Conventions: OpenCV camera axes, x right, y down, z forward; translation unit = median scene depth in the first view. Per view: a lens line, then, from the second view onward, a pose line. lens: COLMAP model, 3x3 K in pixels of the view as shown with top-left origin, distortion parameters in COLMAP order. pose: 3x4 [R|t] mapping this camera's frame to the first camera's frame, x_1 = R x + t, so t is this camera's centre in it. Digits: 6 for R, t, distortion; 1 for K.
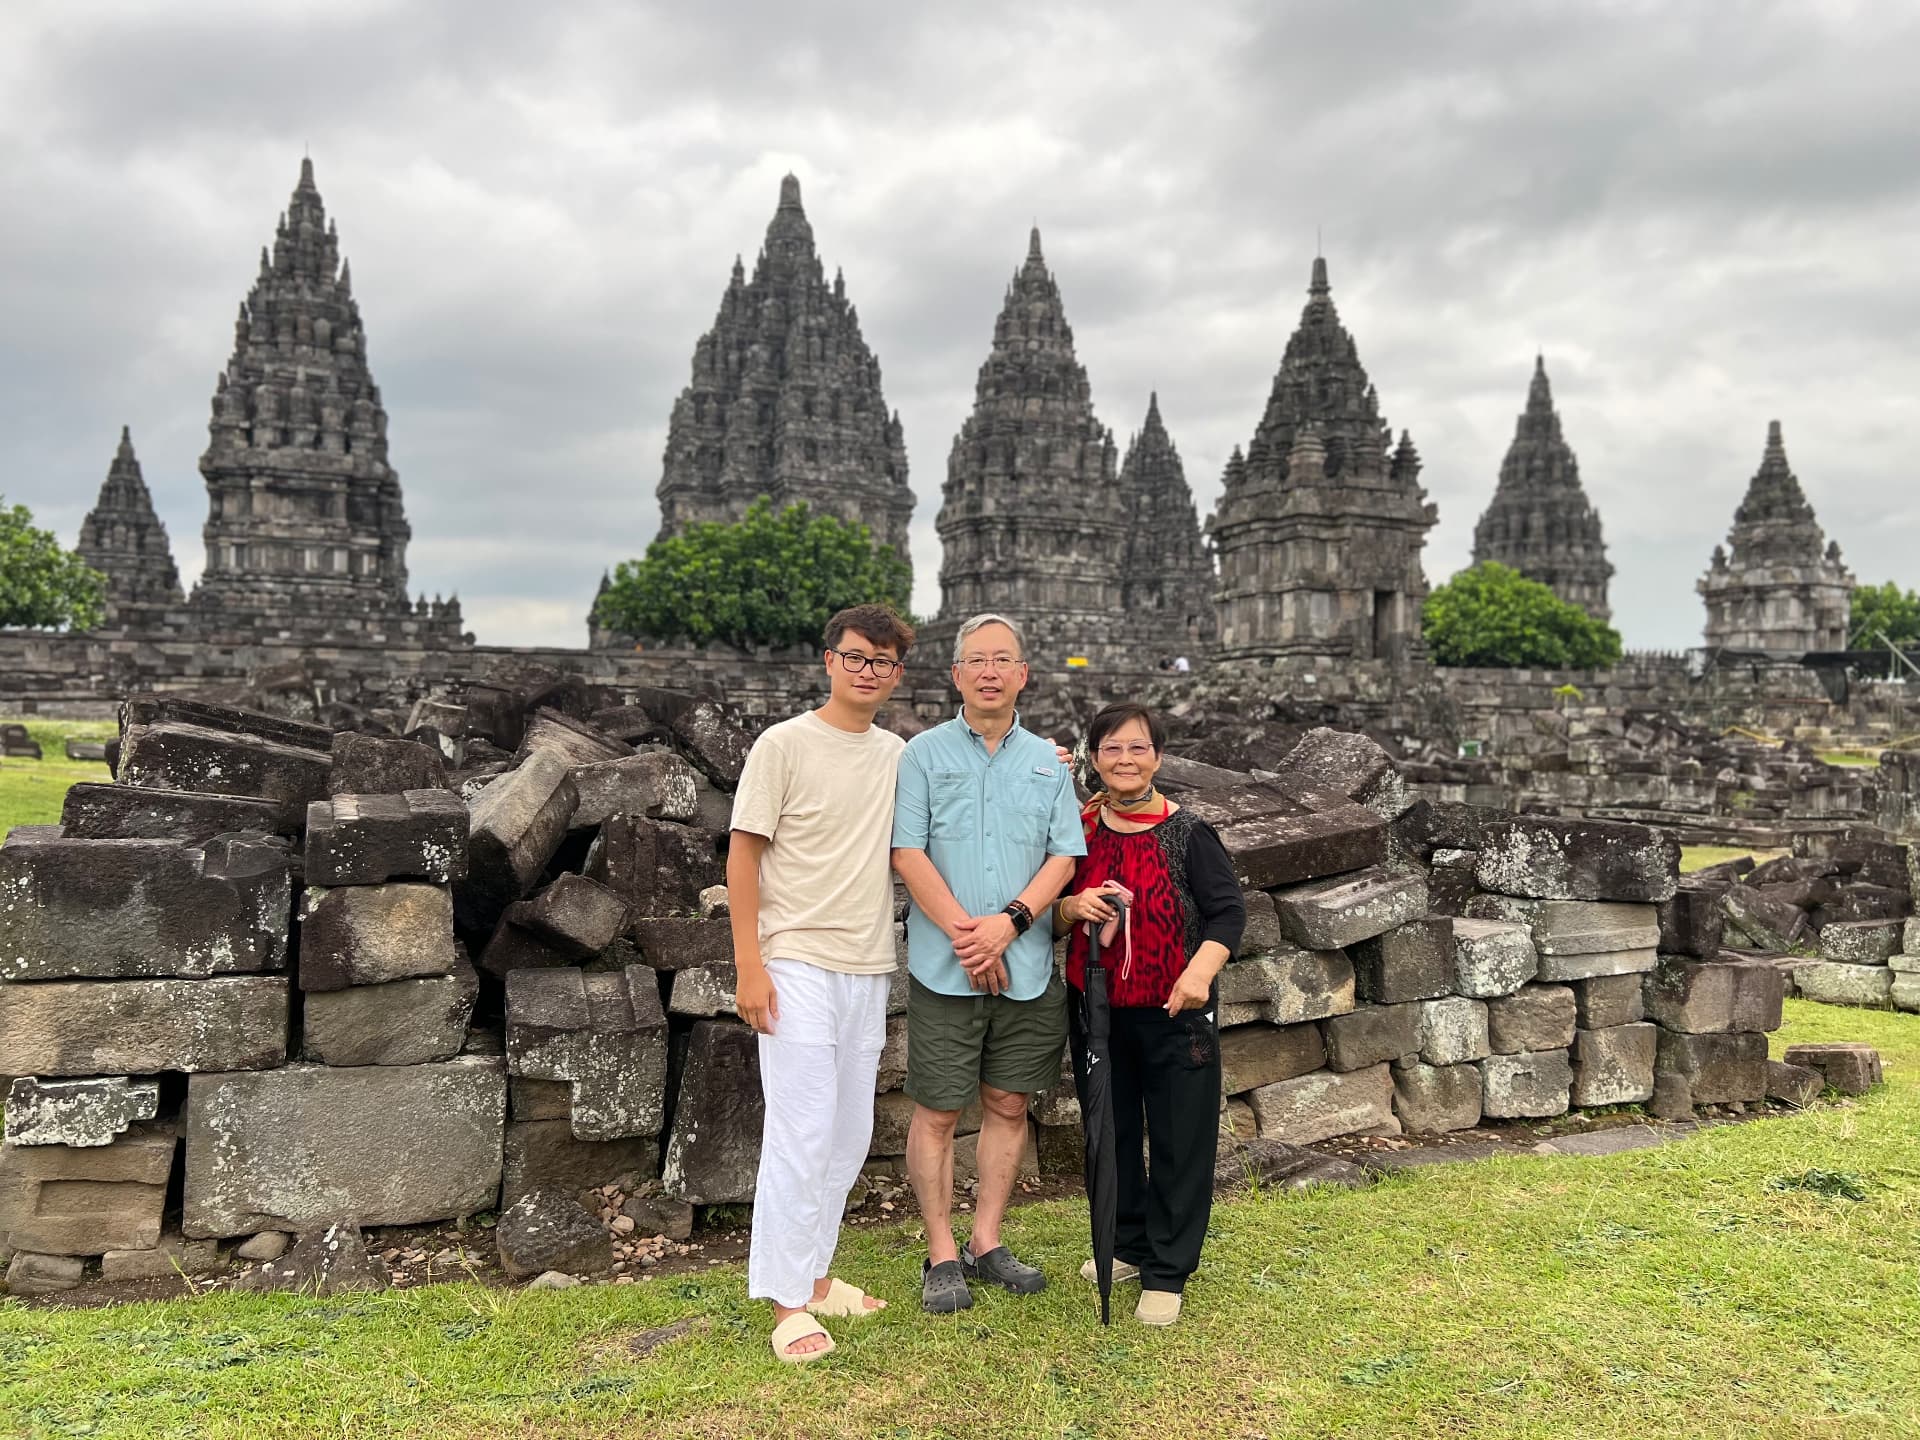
lens RADIAL K [[1513.0, 0, 960.0], [0, 1513.0, 720.0], [0, 0, 1]] dist [0.118695, -0.241673]
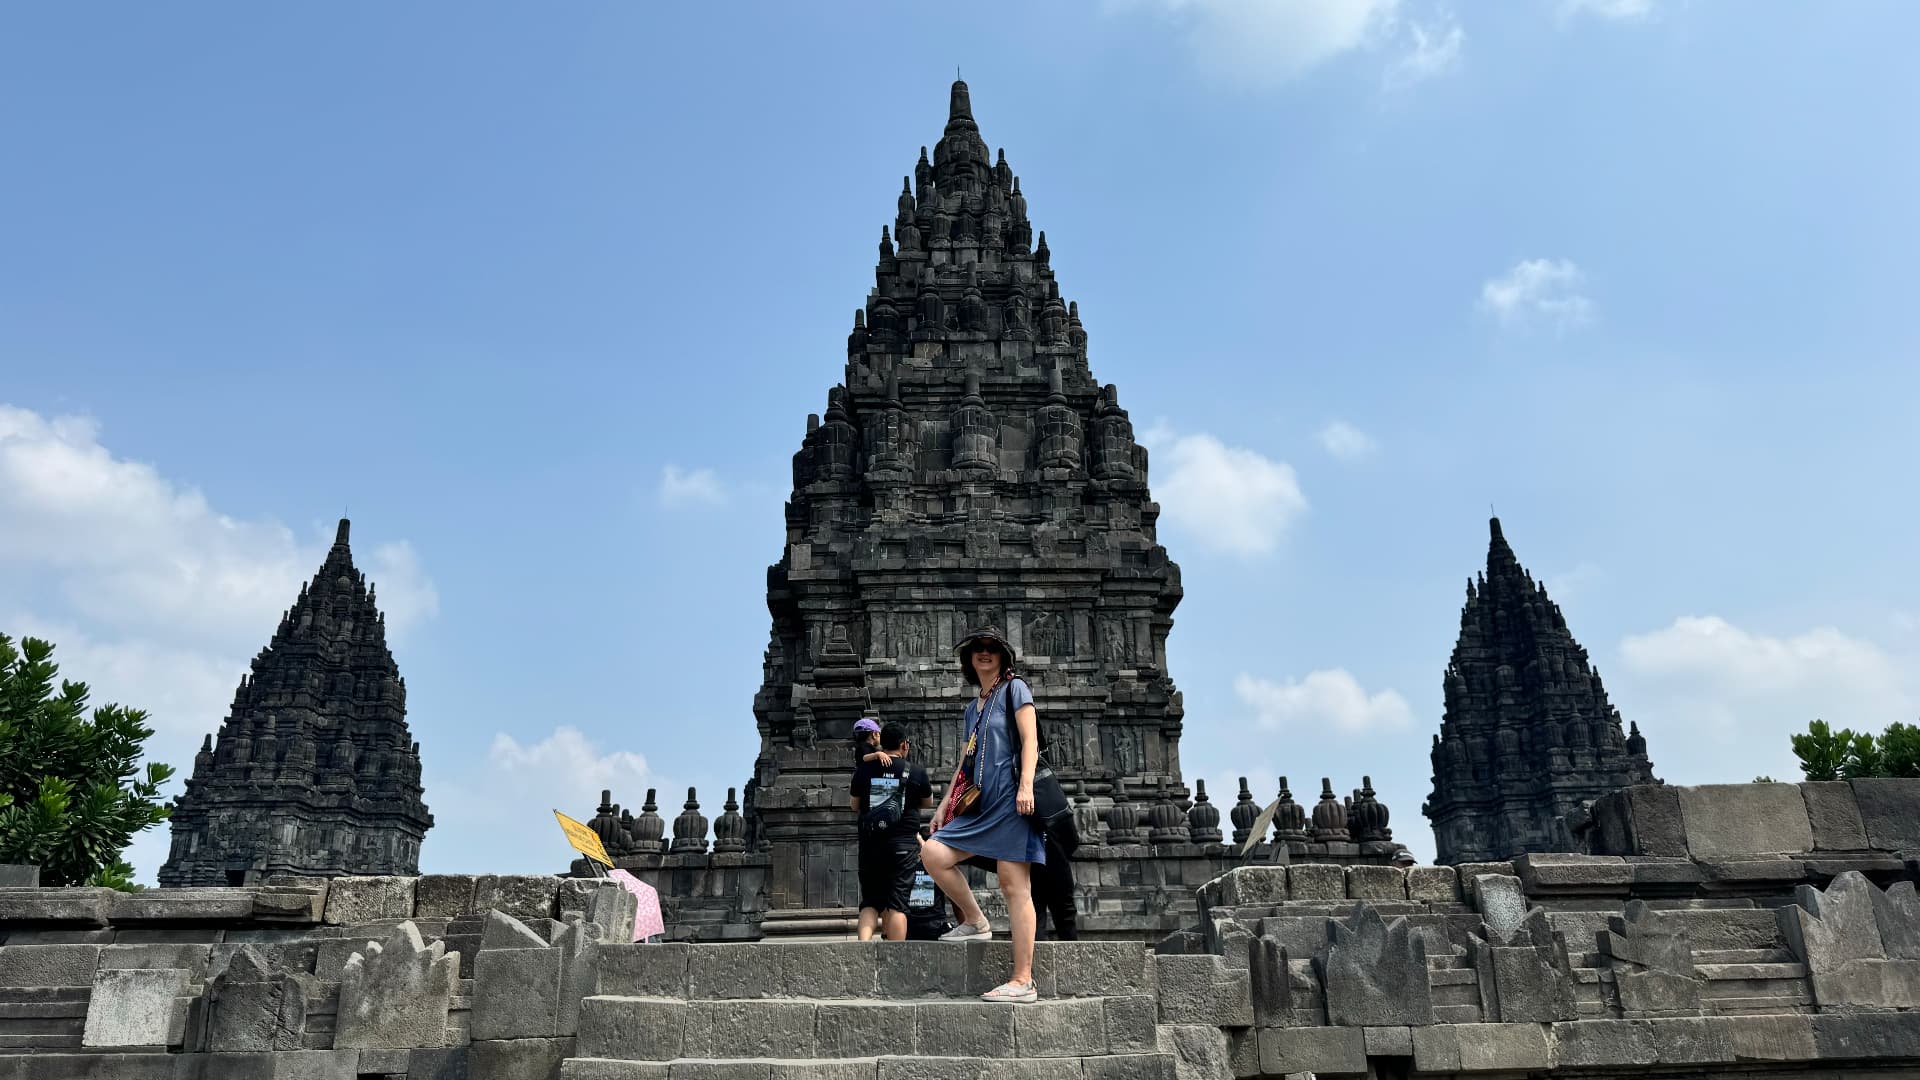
lens RADIAL K [[1393.4, 0, 960.0], [0, 1393.4, 540.0], [0, 0, 1]] dist [0.105905, -0.104746]
pose [[0.932560, -0.153315, -0.326842, 0.127678], [0.037178, 0.941315, -0.335476, -0.006222], [0.359095, 0.300700, 0.883533, 0.428531]]
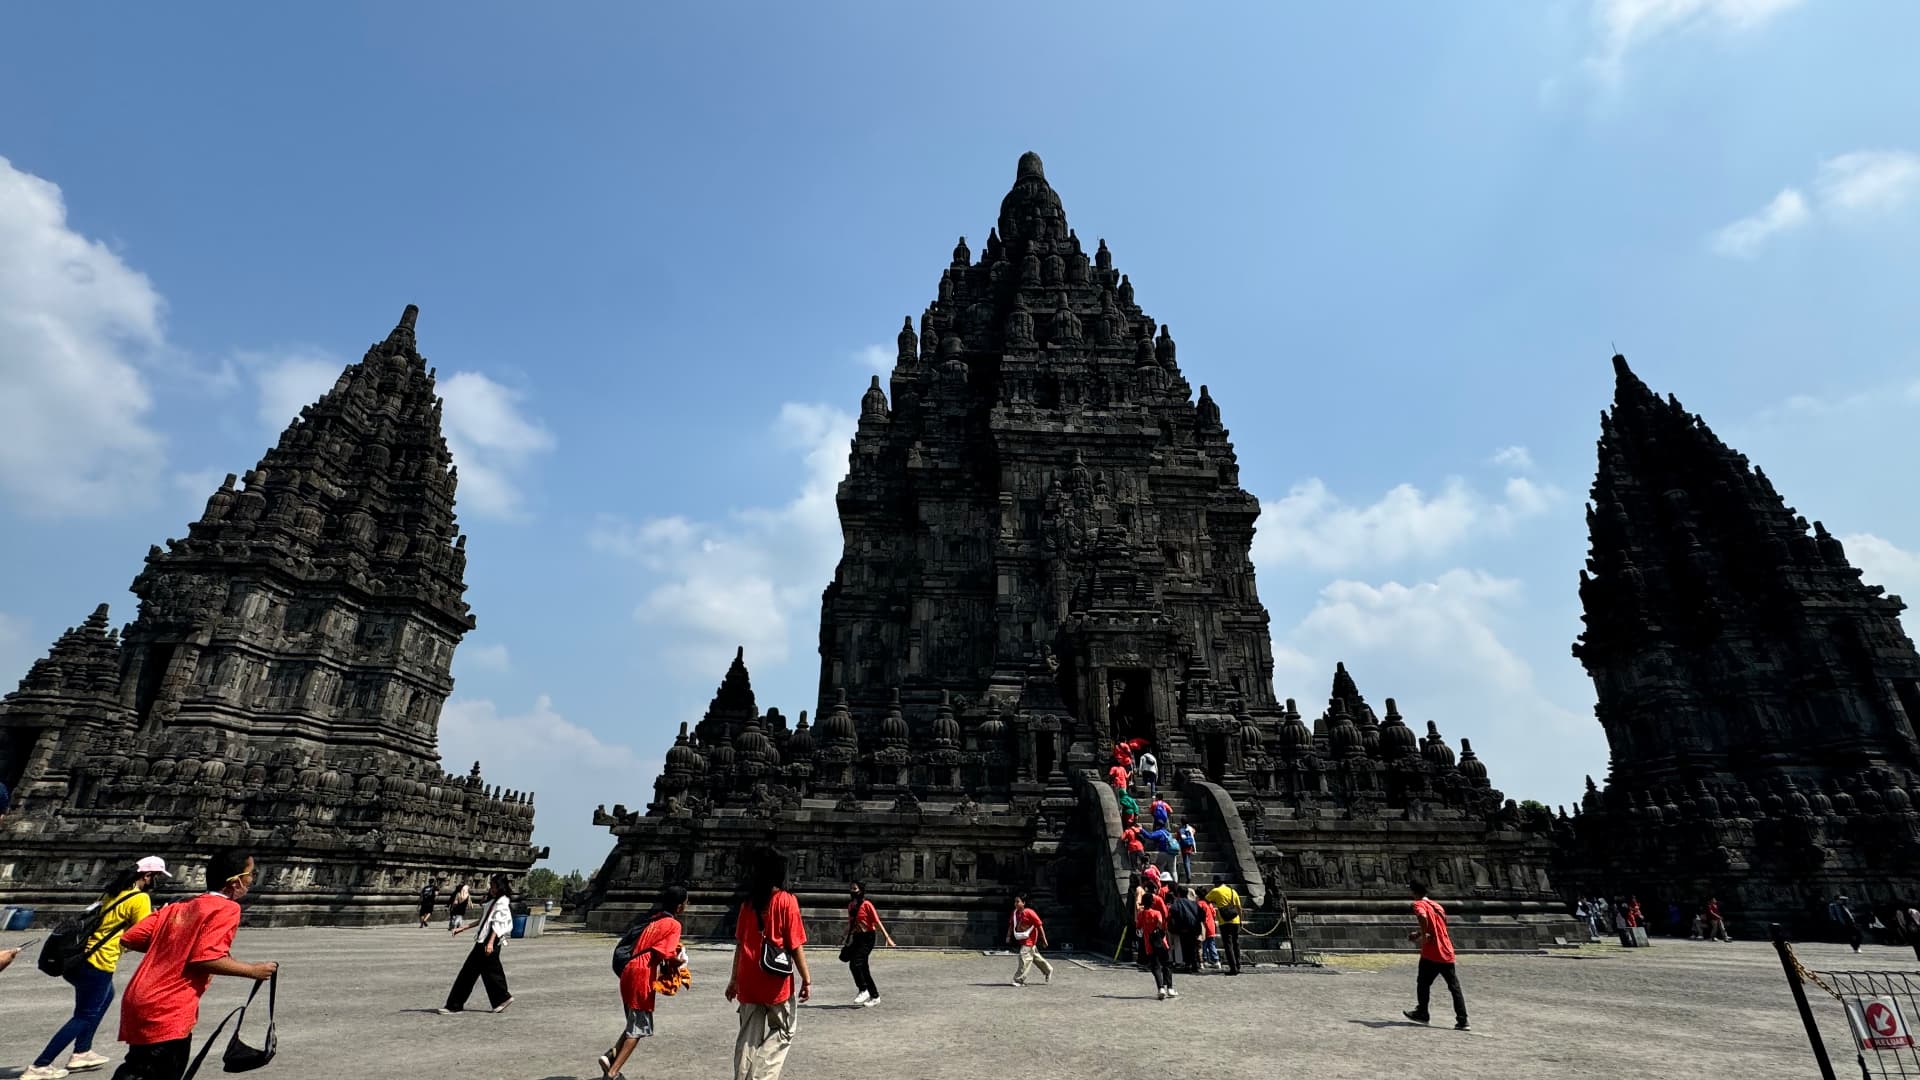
lens RADIAL K [[809.4, 0, 960.0], [0, 809.4, 540.0], [0, 0, 1]] dist [0.000556, 0.000316]
pose [[0.933616, -0.142528, -0.328705, -0.037767], [0.007196, 0.924740, -0.380531, -0.016318], [0.358203, 0.352904, 0.864378, 0.738411]]
